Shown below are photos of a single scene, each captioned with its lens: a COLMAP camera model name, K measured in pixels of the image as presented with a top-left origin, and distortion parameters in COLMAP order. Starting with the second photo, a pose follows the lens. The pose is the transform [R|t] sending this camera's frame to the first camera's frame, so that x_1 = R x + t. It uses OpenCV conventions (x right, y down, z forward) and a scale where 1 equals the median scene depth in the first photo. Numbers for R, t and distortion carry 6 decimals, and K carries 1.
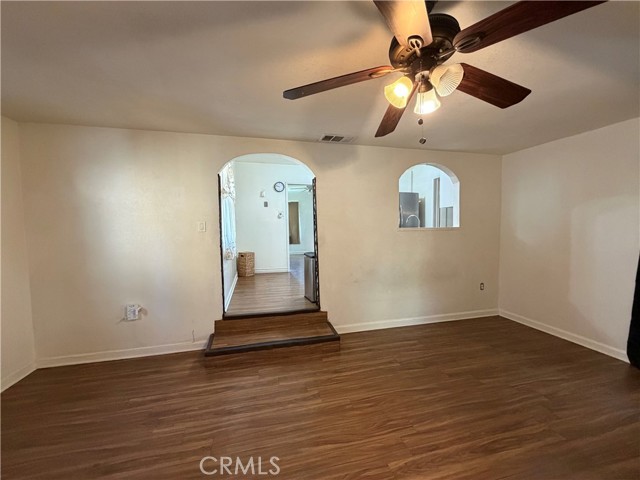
lens RADIAL K [[260.0, 0, 320.0], [0, 260.0, 240.0], [0, 0, 1]] dist [0.016054, -0.000171]
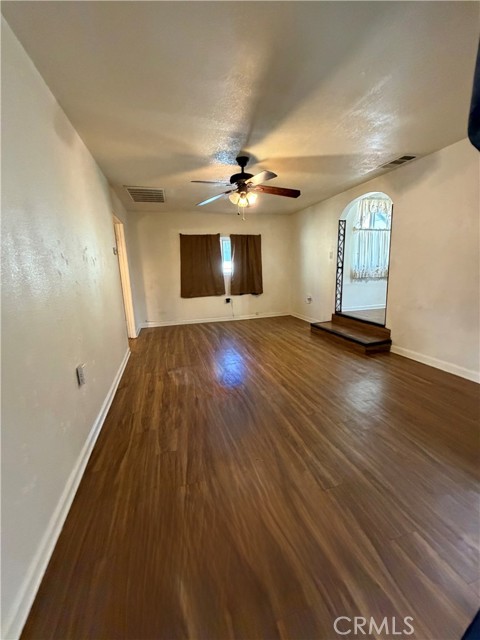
lens RADIAL K [[260.0, 0, 240.0], [0, 260.0, 320.0], [0, 0, 1]] dist [0.016054, -0.000171]
pose [[0.018022, 0.200693, -0.979488, 1.442820], [-0.033763, 0.979211, 0.200015, 0.044214], [0.999267, 0.029466, 0.024424, 0.441860]]
